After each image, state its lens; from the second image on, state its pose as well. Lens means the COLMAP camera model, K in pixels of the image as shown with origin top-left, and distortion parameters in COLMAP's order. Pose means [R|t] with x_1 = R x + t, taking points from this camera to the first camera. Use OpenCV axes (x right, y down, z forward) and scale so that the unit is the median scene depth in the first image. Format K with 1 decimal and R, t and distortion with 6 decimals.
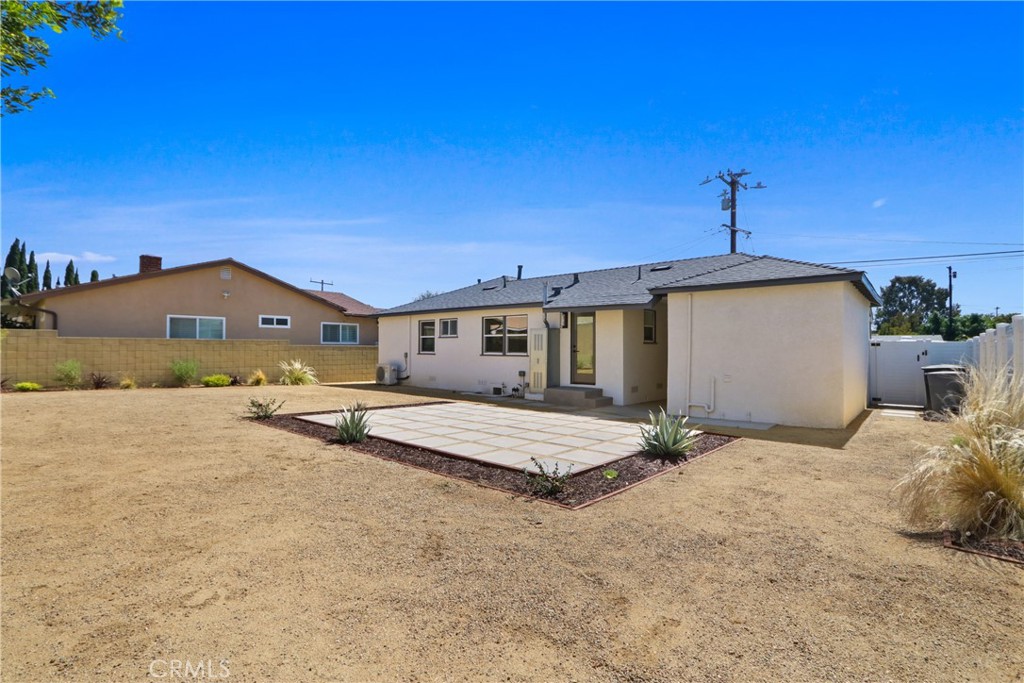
lens RADIAL K [[477.8, 0, 505.0], [0, 477.8, 347.8], [0, 0, 1]] dist [-0.011903, -0.000373]
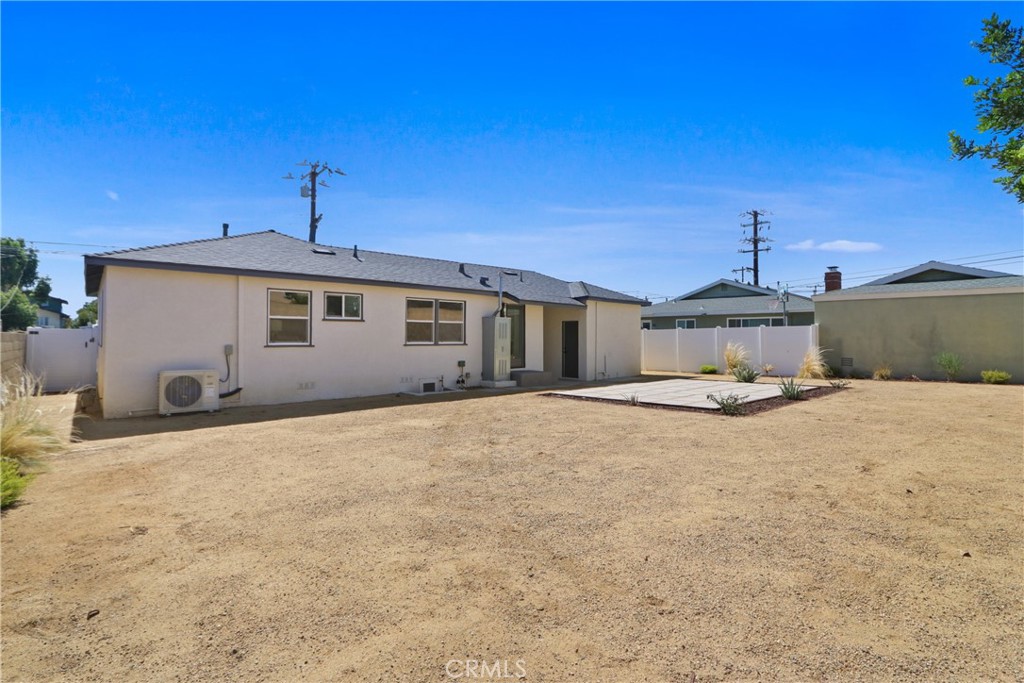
lens RADIAL K [[477.8, 0, 513.4], [0, 477.8, 338.0], [0, 0, 1]] dist [-0.011903, -0.000373]
pose [[0.123520, -0.009537, 0.992296, -0.774212], [-0.004778, 0.999937, 0.010205, -0.005581], [-0.992331, -0.006002, 0.123467, 0.693857]]
